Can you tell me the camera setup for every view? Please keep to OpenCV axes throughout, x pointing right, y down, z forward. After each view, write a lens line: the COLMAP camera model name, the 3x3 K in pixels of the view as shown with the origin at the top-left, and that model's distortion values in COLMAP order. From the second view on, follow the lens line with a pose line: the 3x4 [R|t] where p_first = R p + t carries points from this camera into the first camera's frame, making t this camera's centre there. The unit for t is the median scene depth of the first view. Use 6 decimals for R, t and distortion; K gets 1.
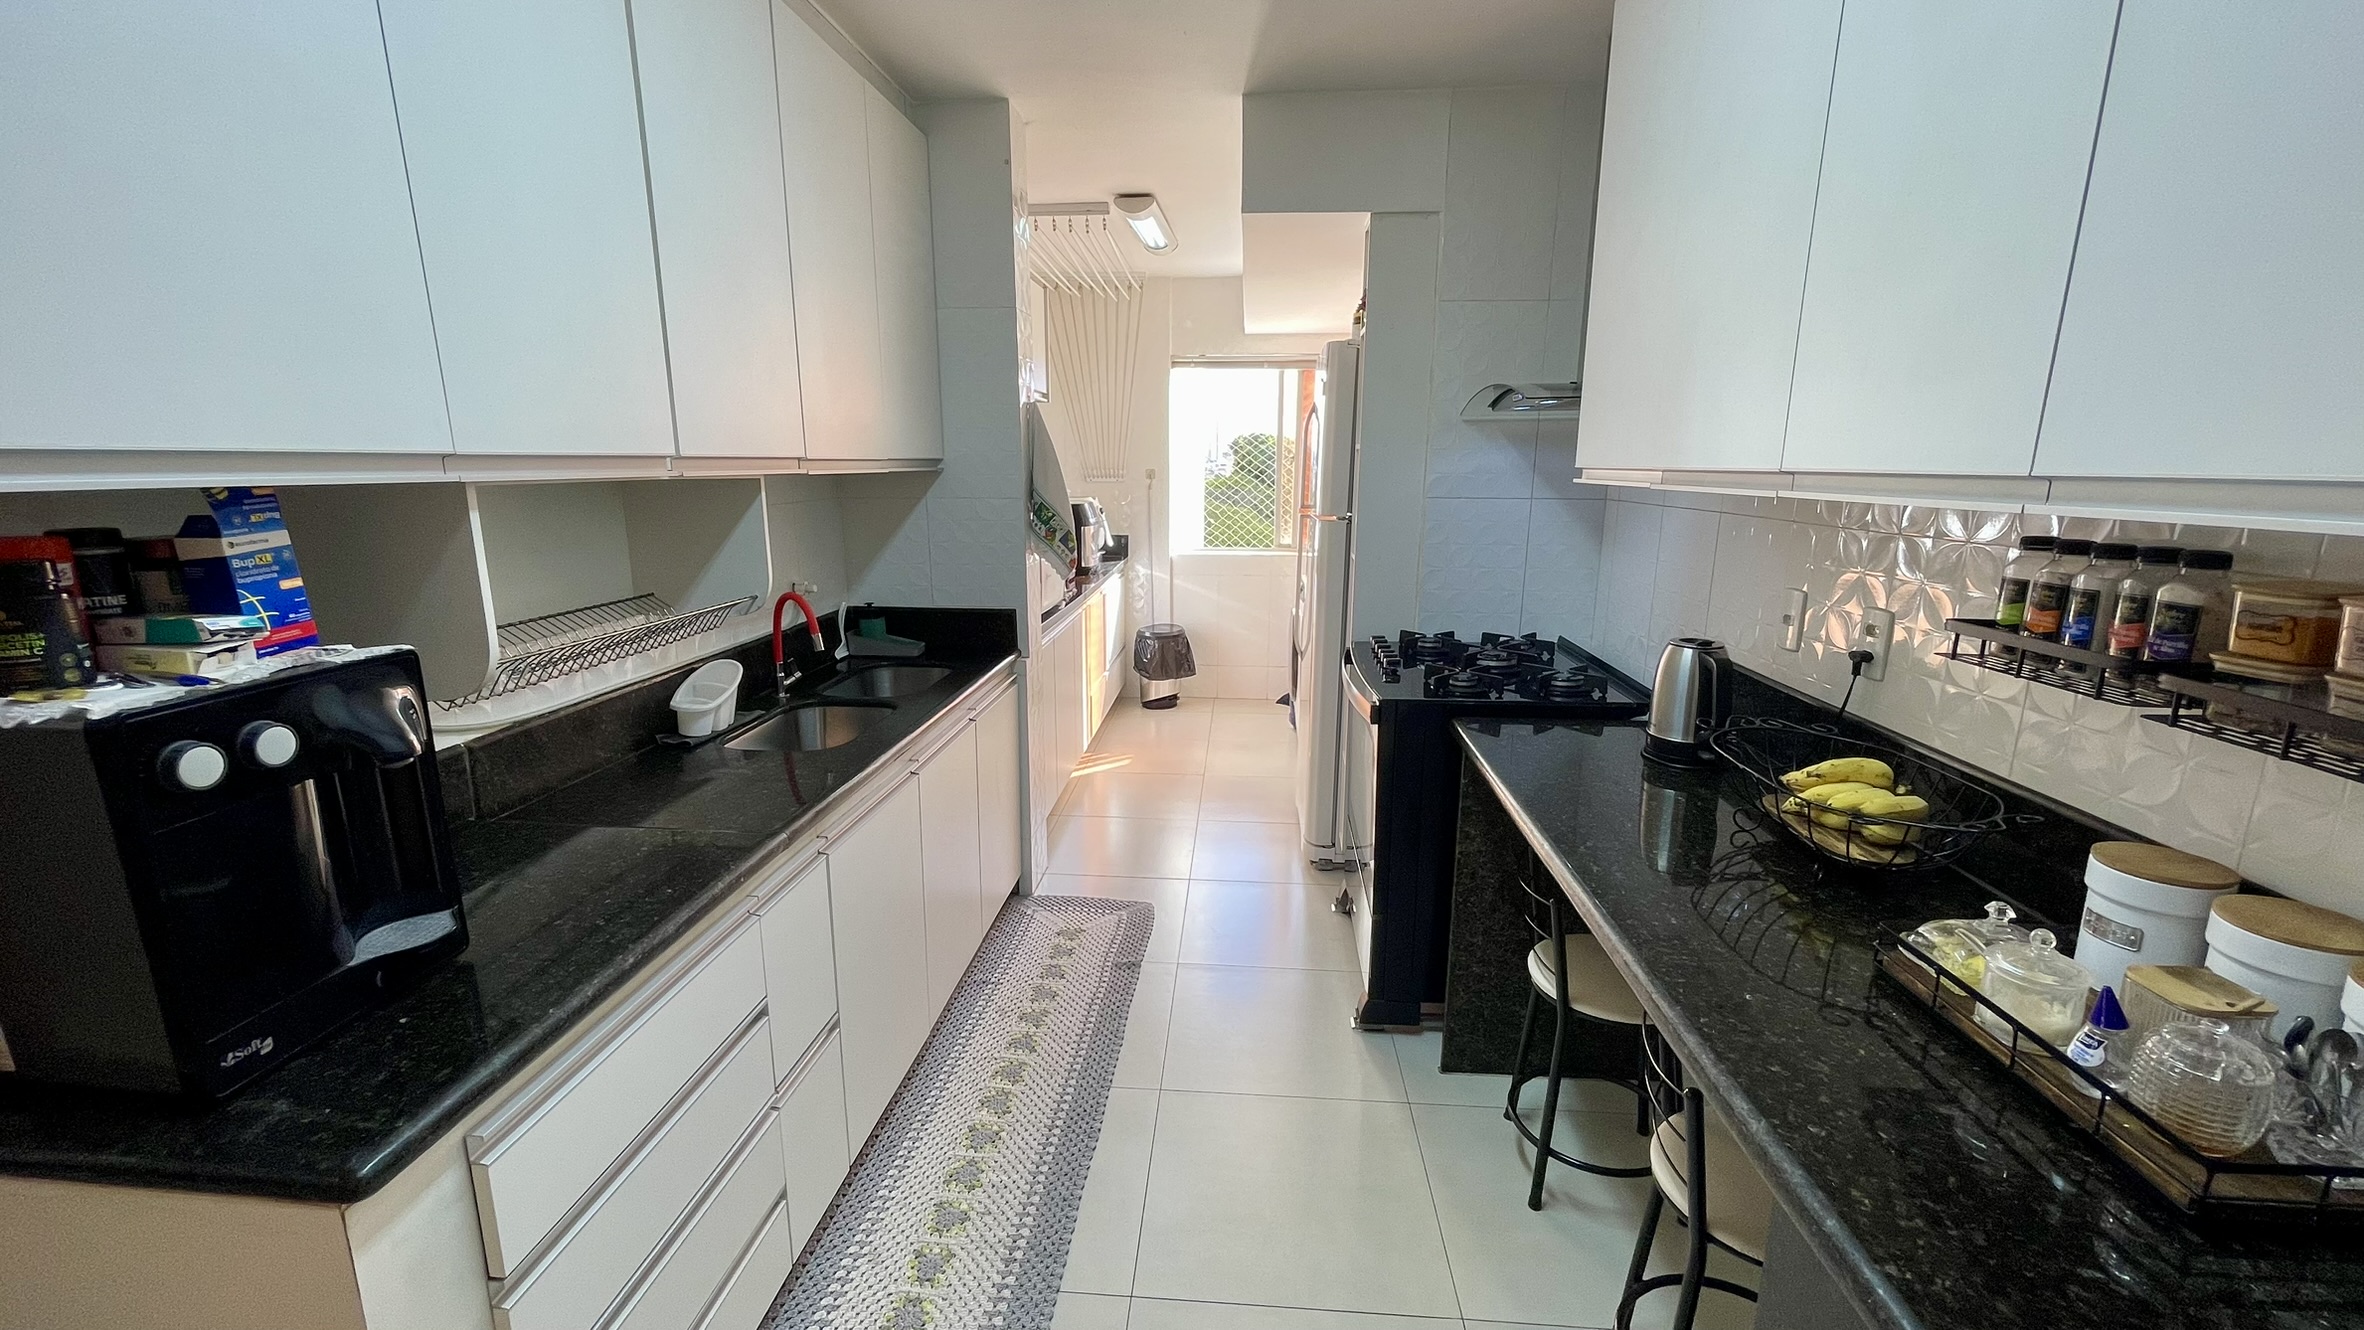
lens RADIAL K [[954.5, 0, 1182.5], [0, 954.5, 673.3], [0, 0, 1]] dist [-0.003229, 0.000233]
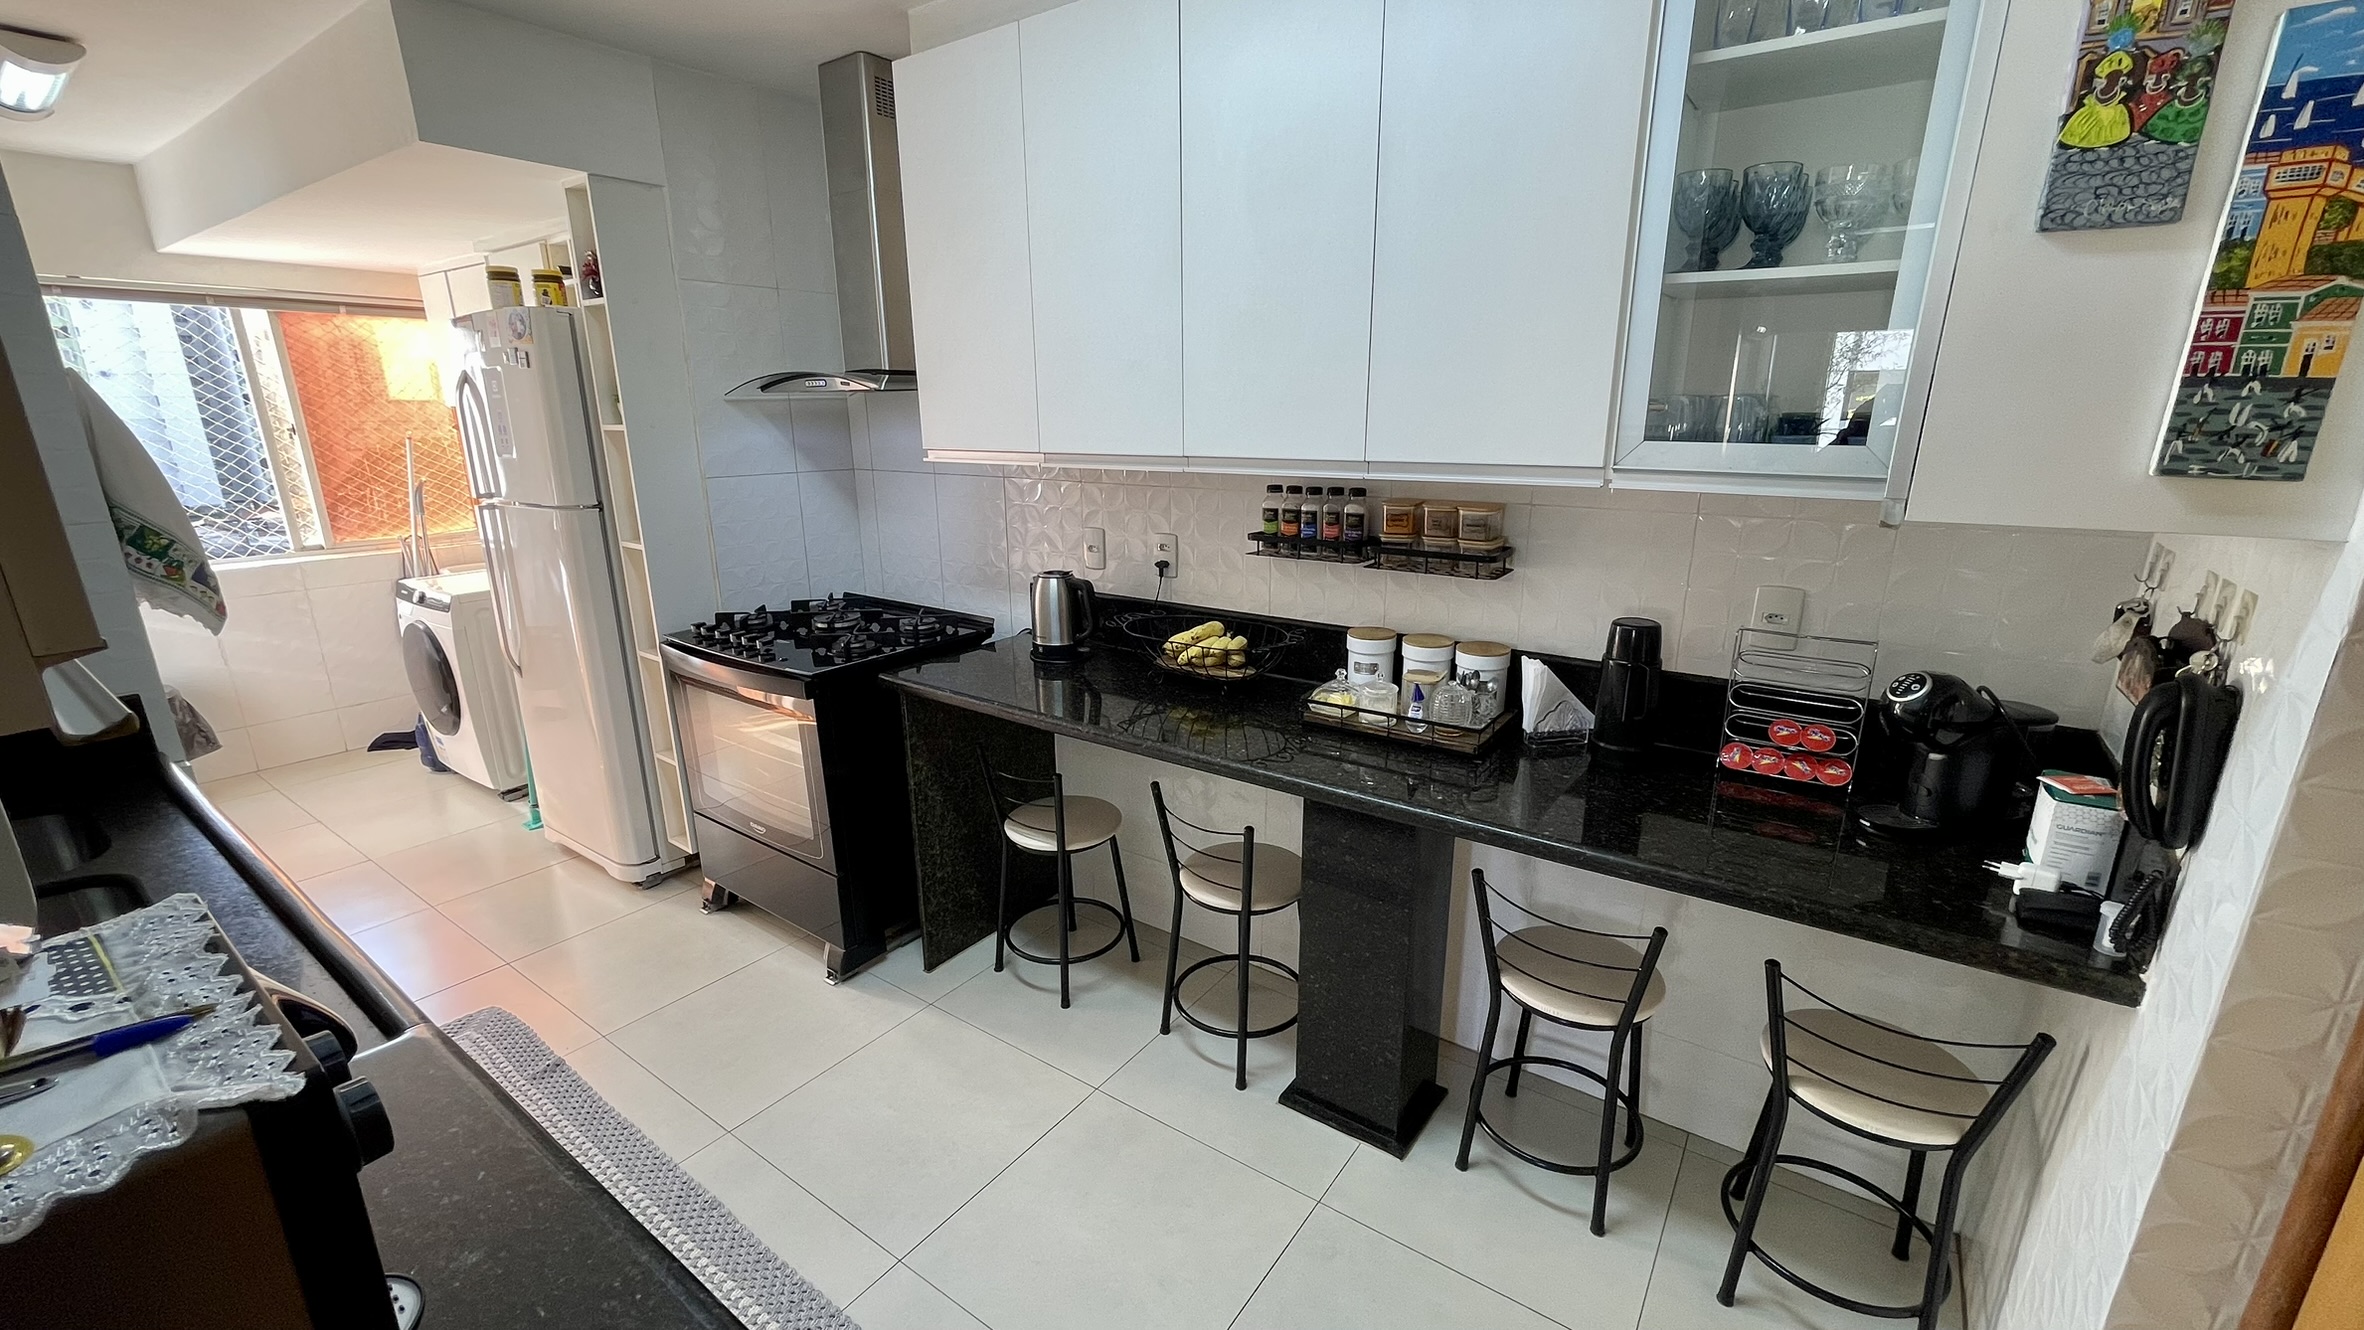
lens RADIAL K [[954.5, 0, 1182.5], [0, 954.5, 682.3], [0, 0, 1]] dist [-0.003229, 0.000233]
pose [[0.518066, -0.242249, 0.820319, -0.441889], [0.193154, 0.967416, 0.163704, -0.056981], [-0.833246, 0.073638, 0.547977, 0.070773]]
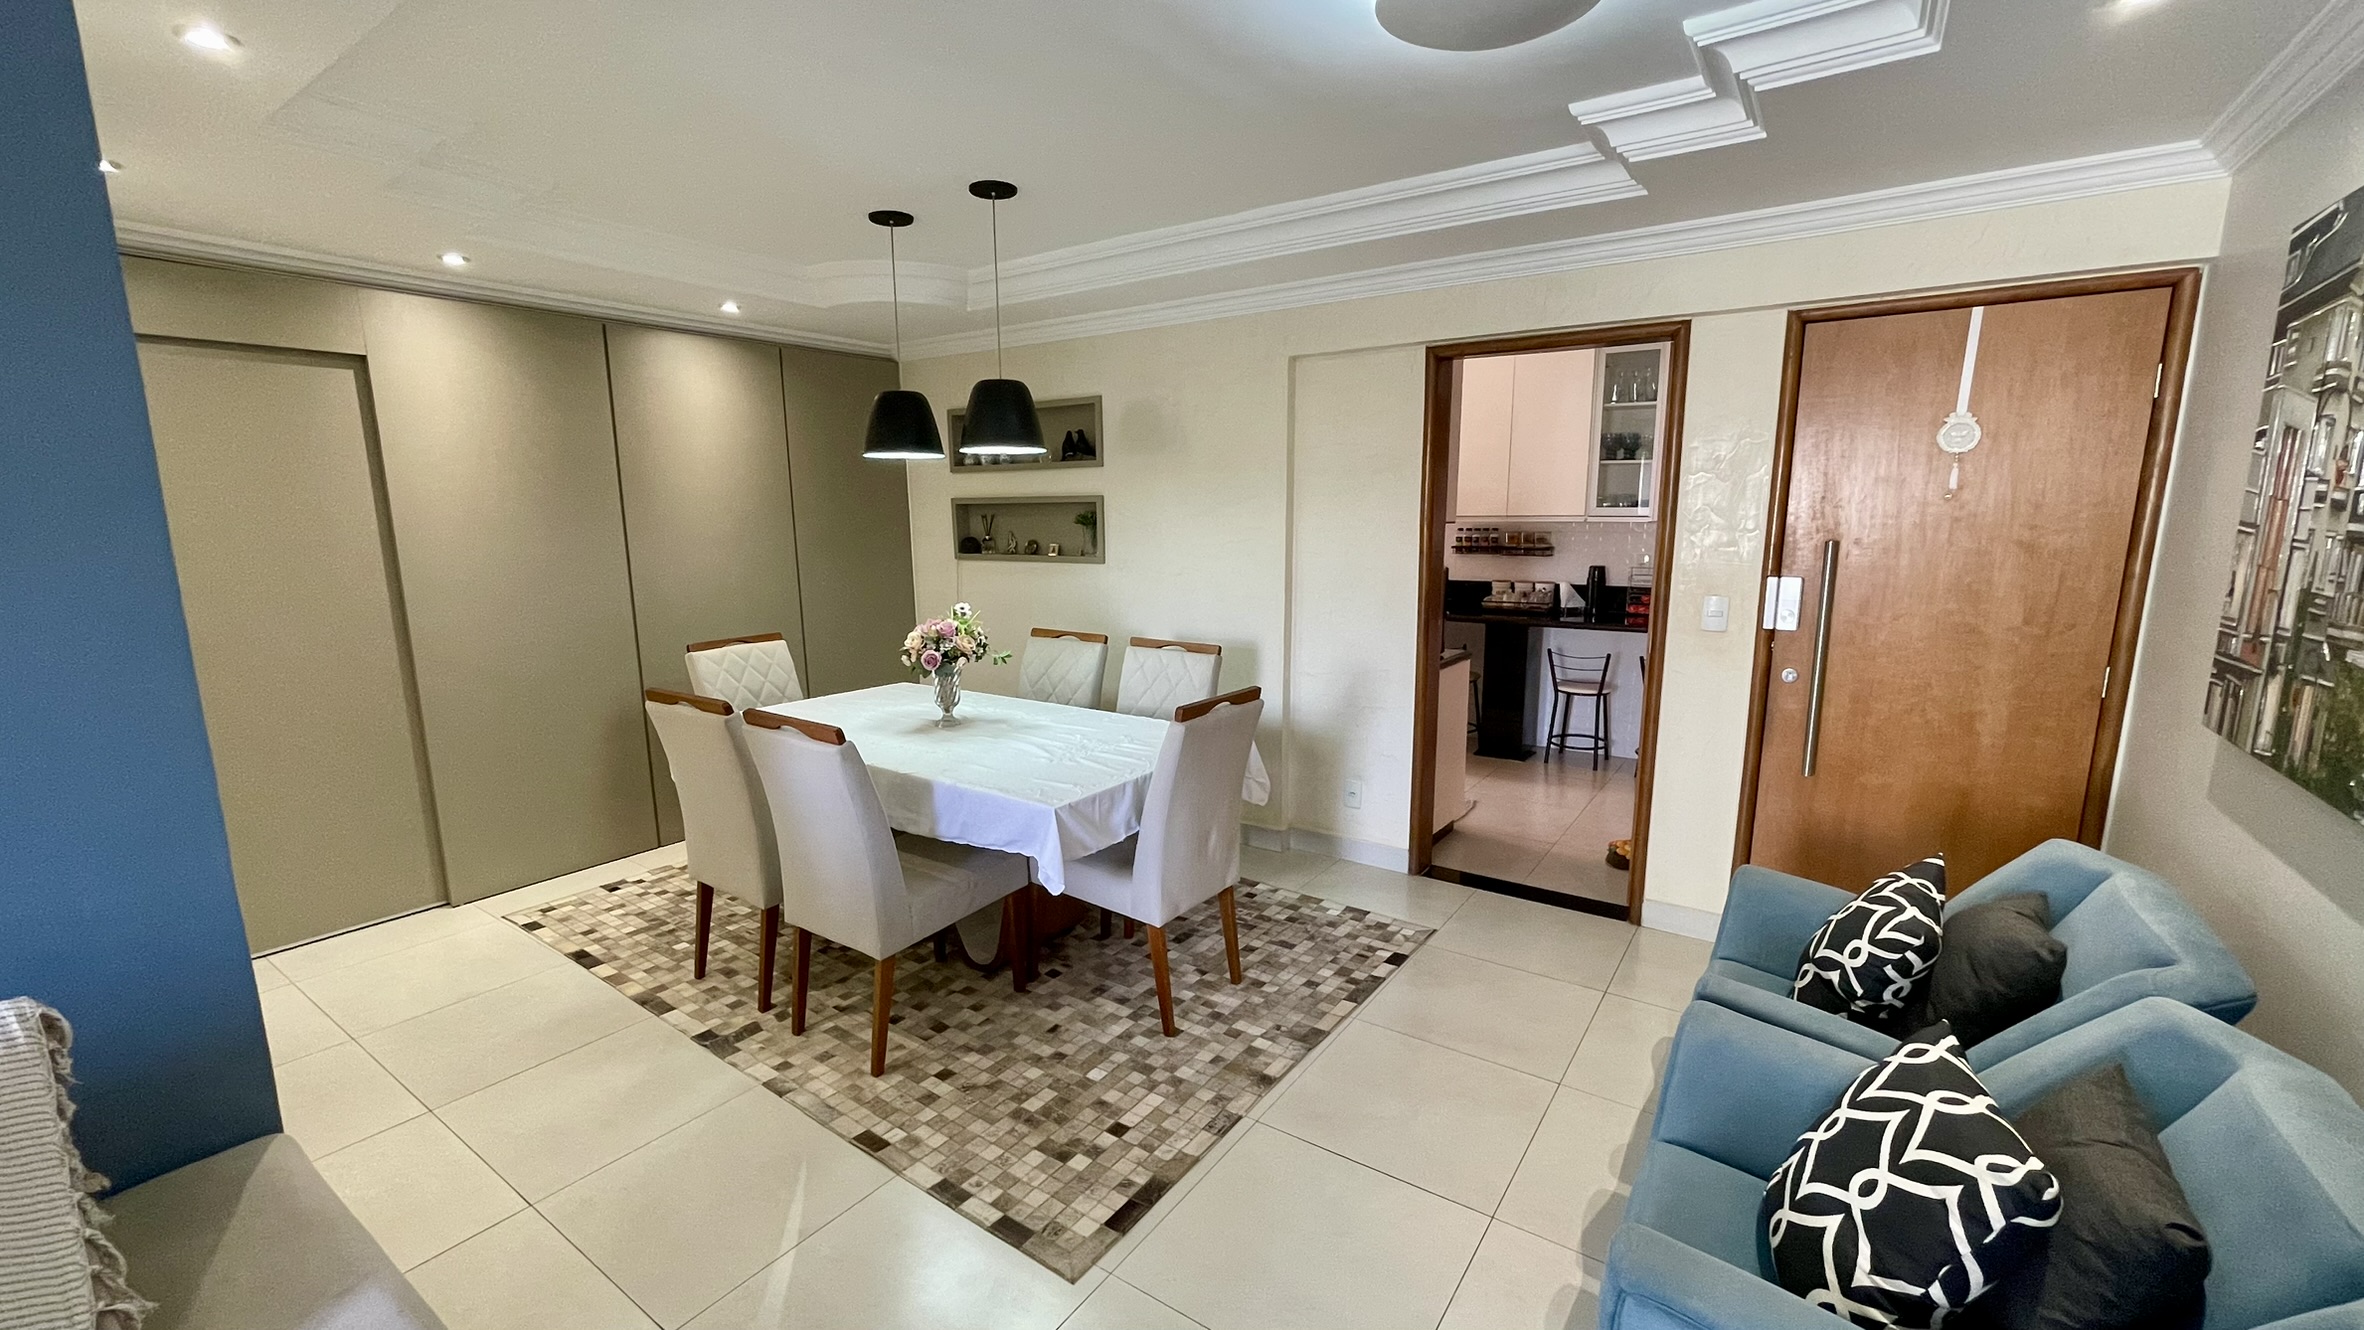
lens RADIAL K [[954.5, 0, 1170.0], [0, 954.5, 672.6], [0, 0, 1]] dist [-0.003229, 0.000233]
pose [[0.515838, -0.160870, 0.841447, -2.202947], [0.198555, 0.977916, 0.065239, -0.015348], [-0.833359, 0.133421, 0.536387, -0.169508]]
